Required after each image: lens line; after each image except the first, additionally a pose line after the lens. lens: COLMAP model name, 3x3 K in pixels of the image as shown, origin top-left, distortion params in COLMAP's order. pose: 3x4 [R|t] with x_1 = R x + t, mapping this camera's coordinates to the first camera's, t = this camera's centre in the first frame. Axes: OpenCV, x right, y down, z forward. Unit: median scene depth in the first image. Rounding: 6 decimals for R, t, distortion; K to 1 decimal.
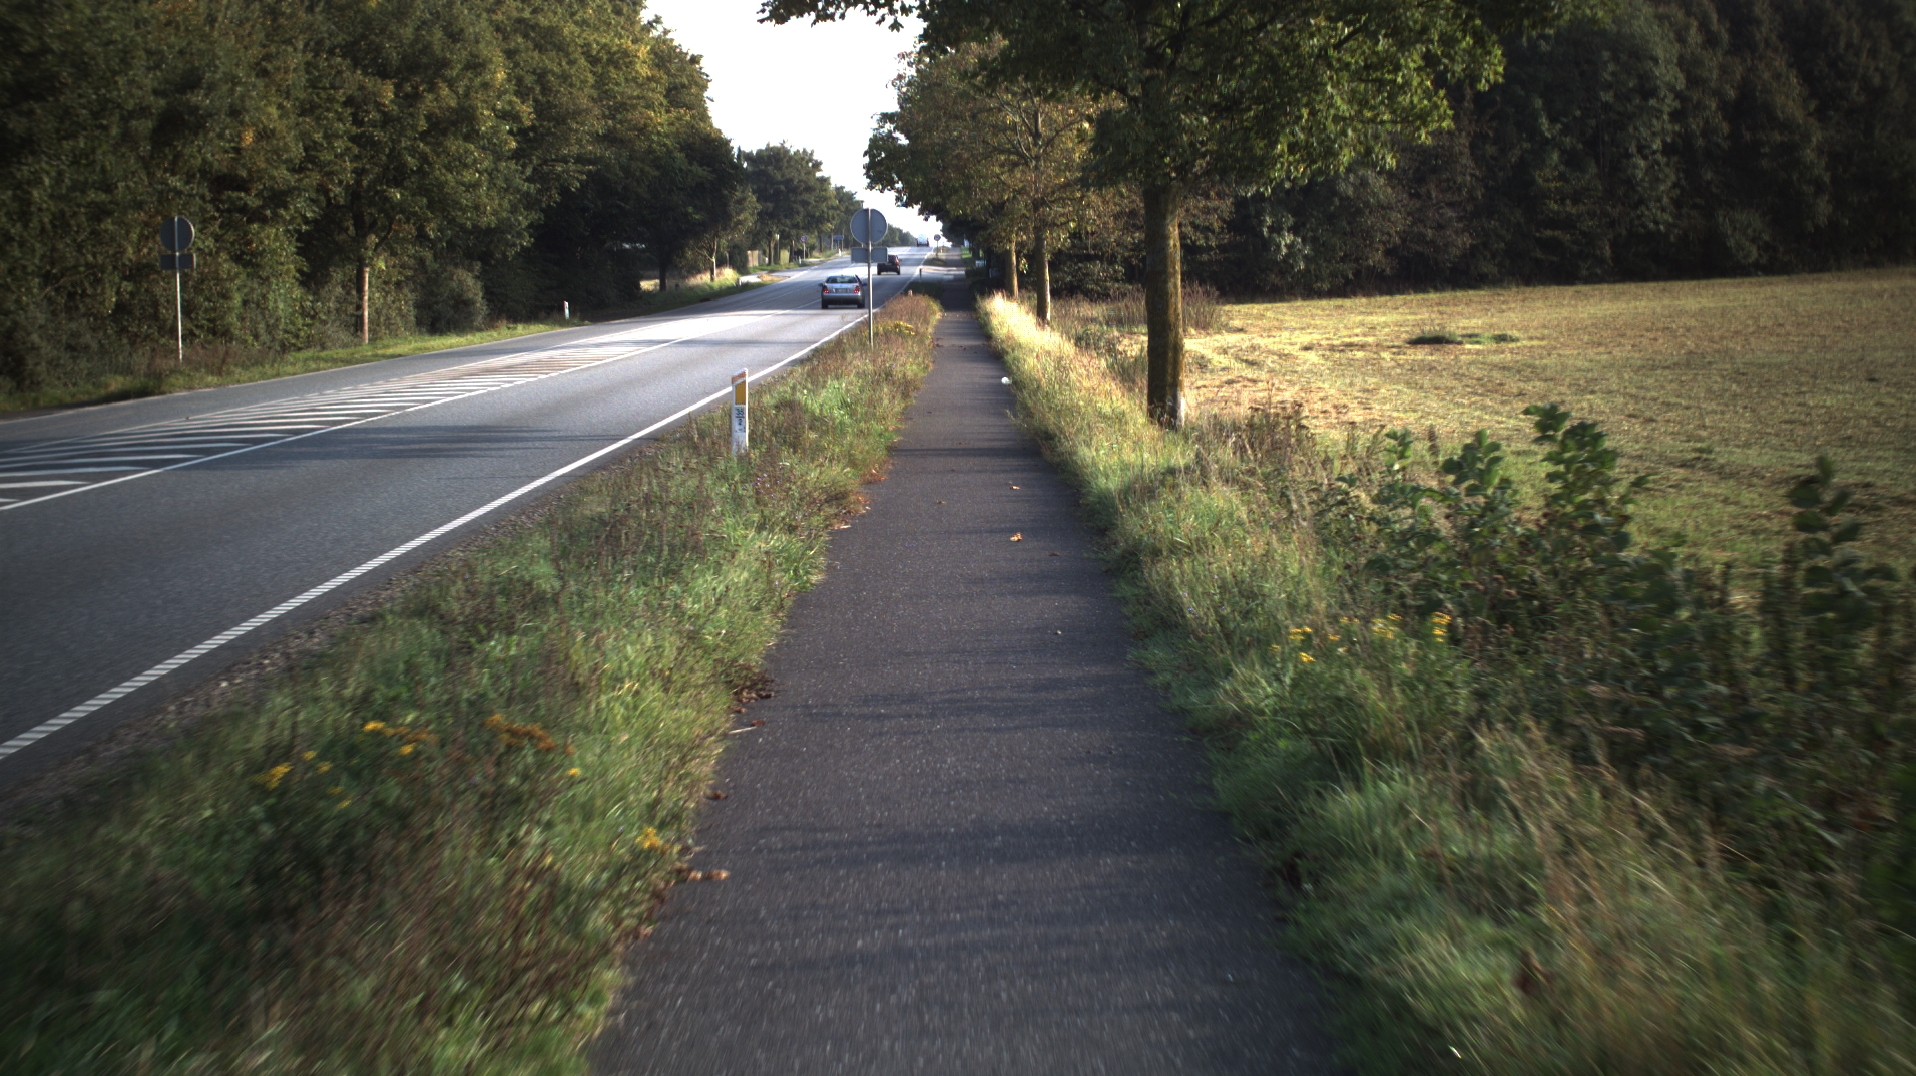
lens RADIAL K [[1621.4, 0, 947.7], [0, 1621.4, 531.6], [0, 0, 1]] dist [-0.054059, 0.007293]
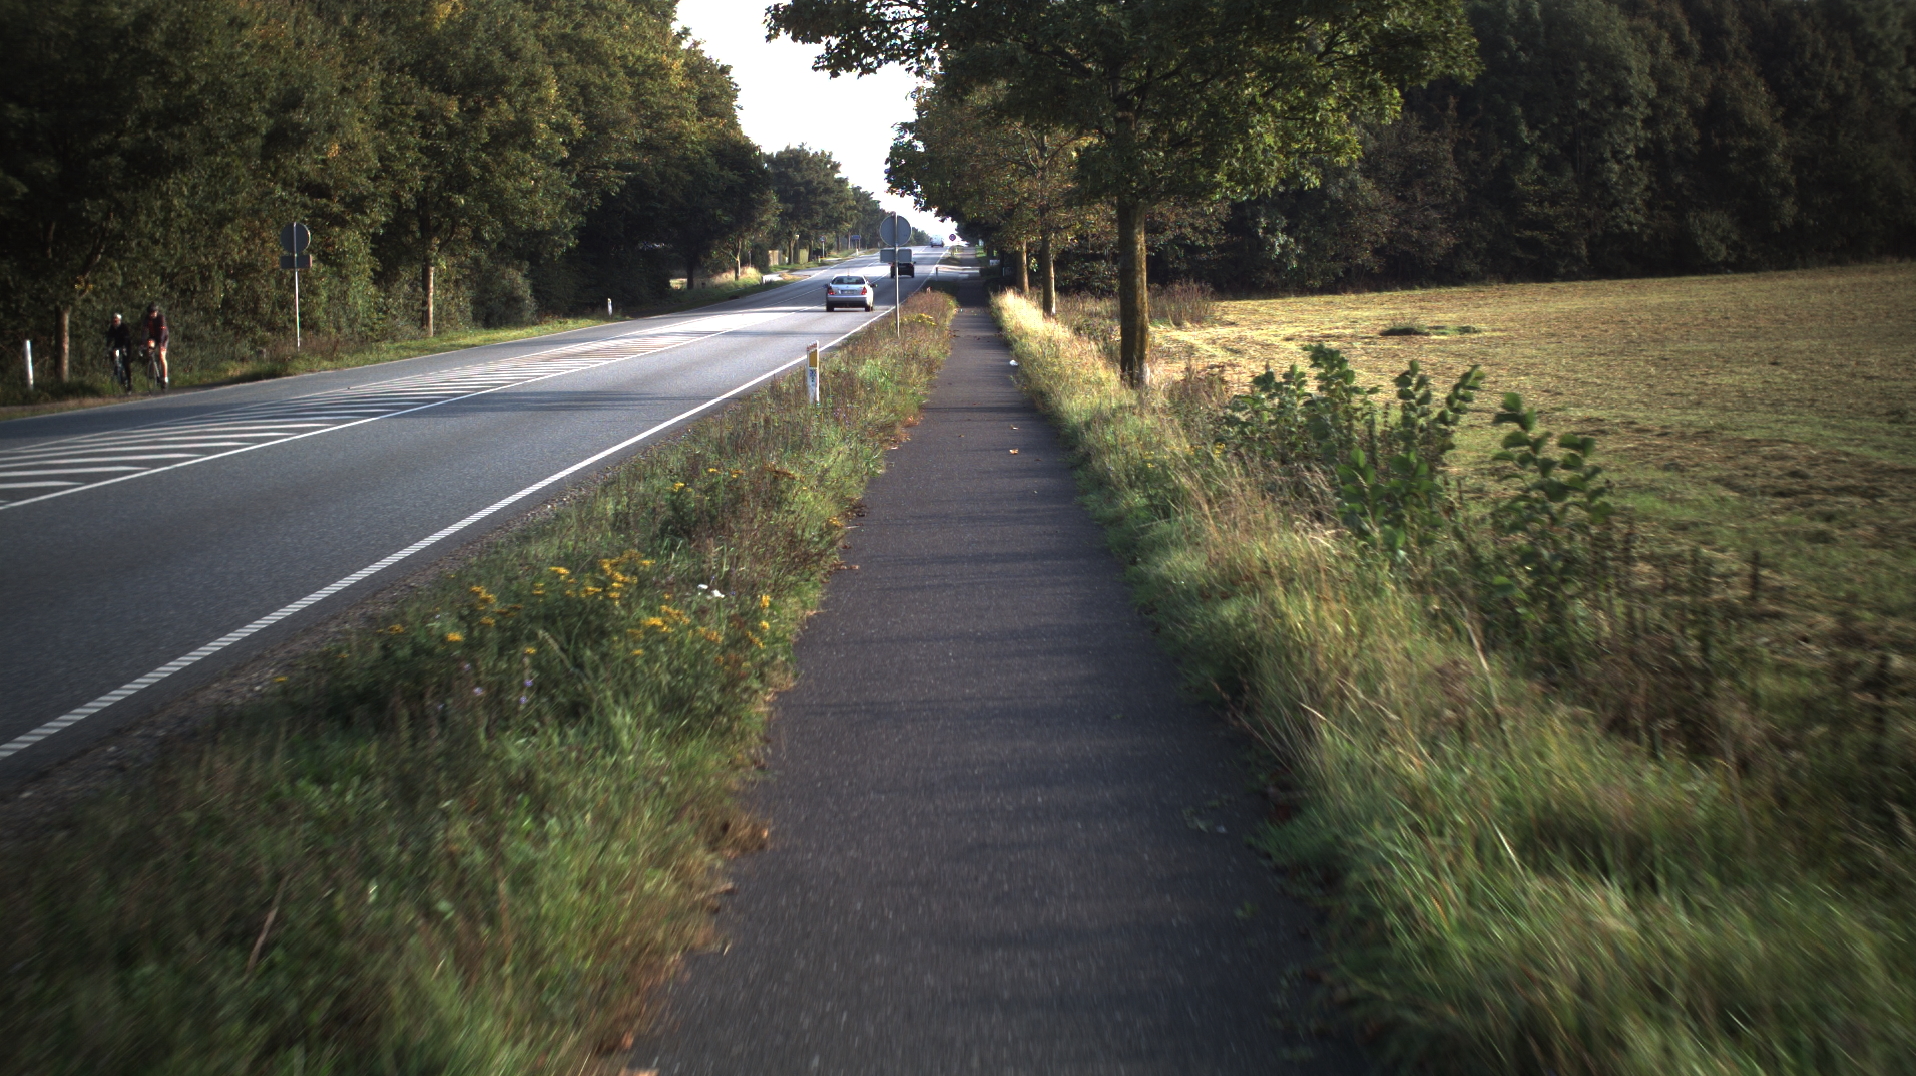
lens RADIAL K [[1620.5, 0, 957.1], [0, 1620.5, 534.5], [0, 0, 1]] dist [-0.049825, -0.004721]
pose [[0.999994, -0.000628, -0.003386, -0.000680], [0.000637, 0.999997, 0.002440, 0.016834], [0.003385, -0.002442, 0.999991, -0.103300]]
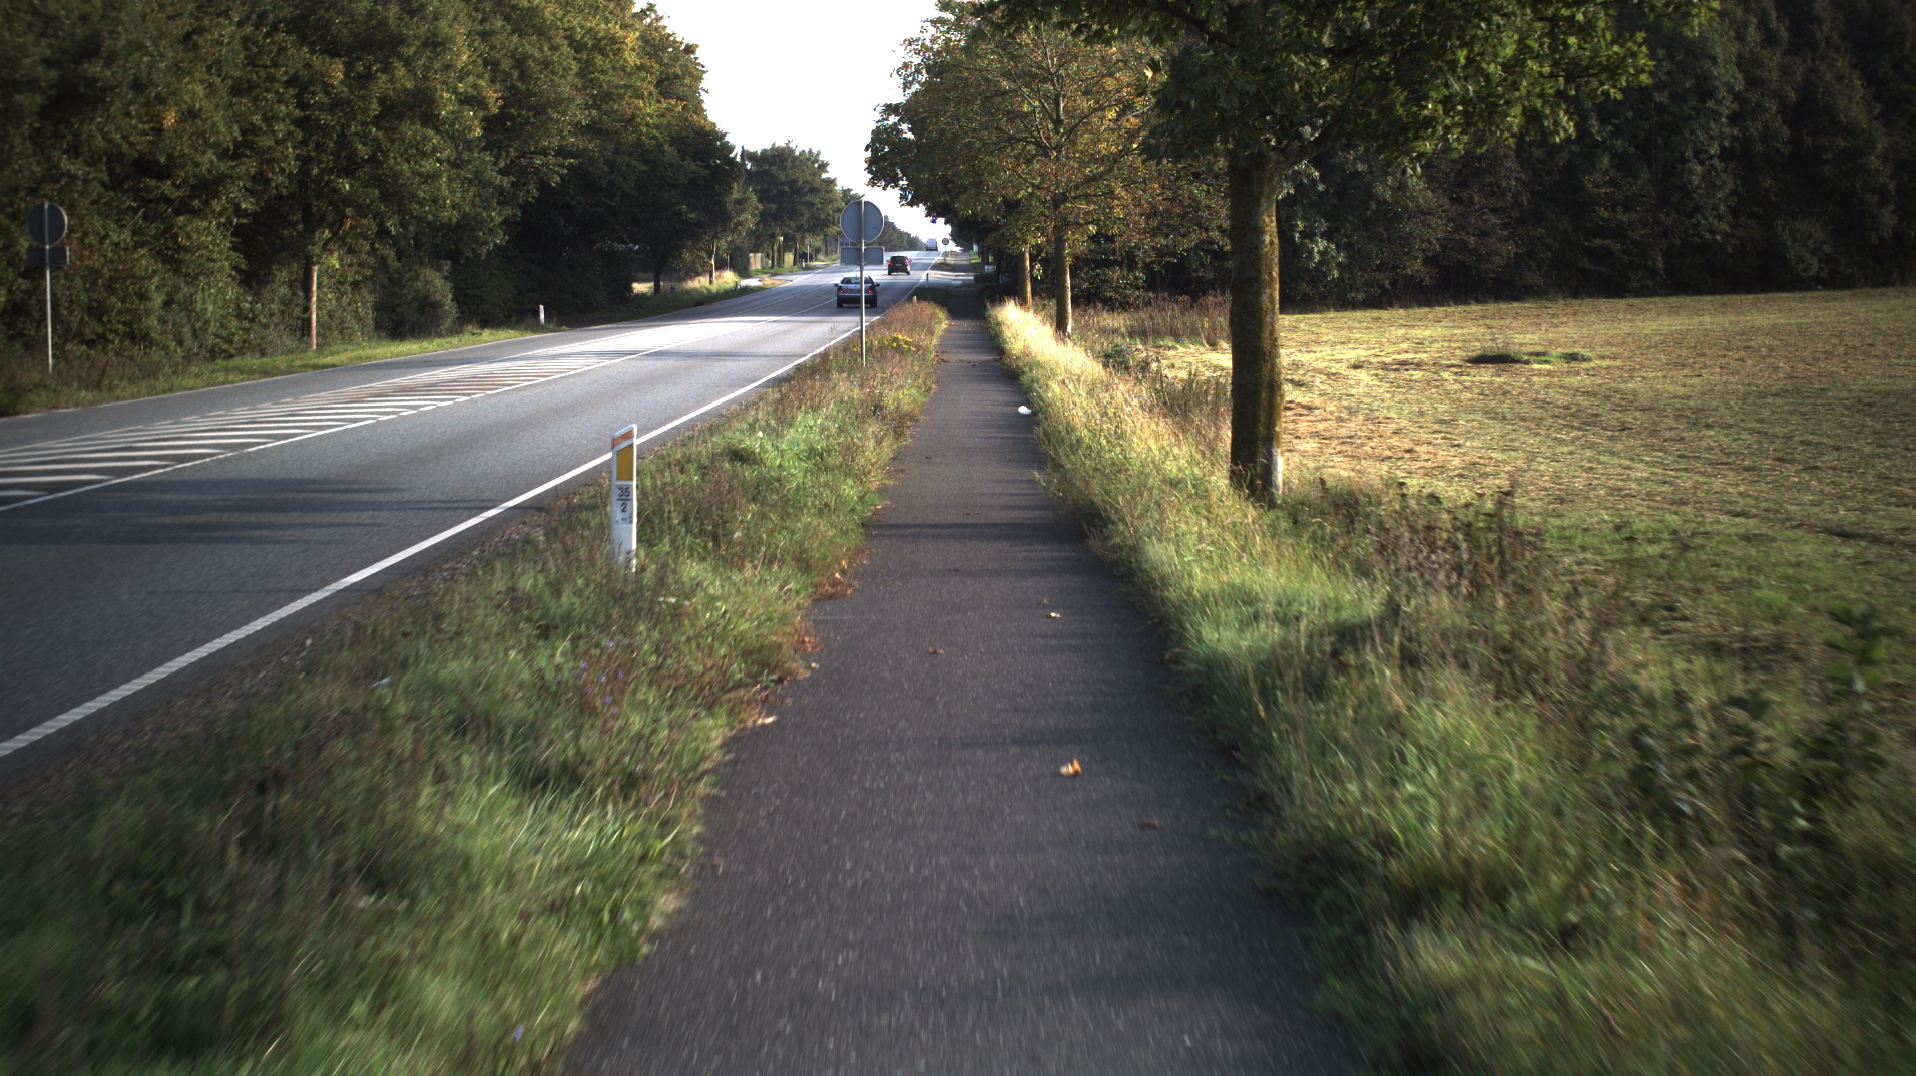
lens RADIAL K [[1621.4, 0, 958.4], [0, 1621.4, 535.3], [0, 0, 1]] dist [-0.054059, 0.007293]
pose [[0.999949, 0.009656, 0.002842, 0.000529], [-0.009653, 0.999953, -0.000962, -0.016497], [-0.002851, 0.000935, 0.999995, 0.103452]]
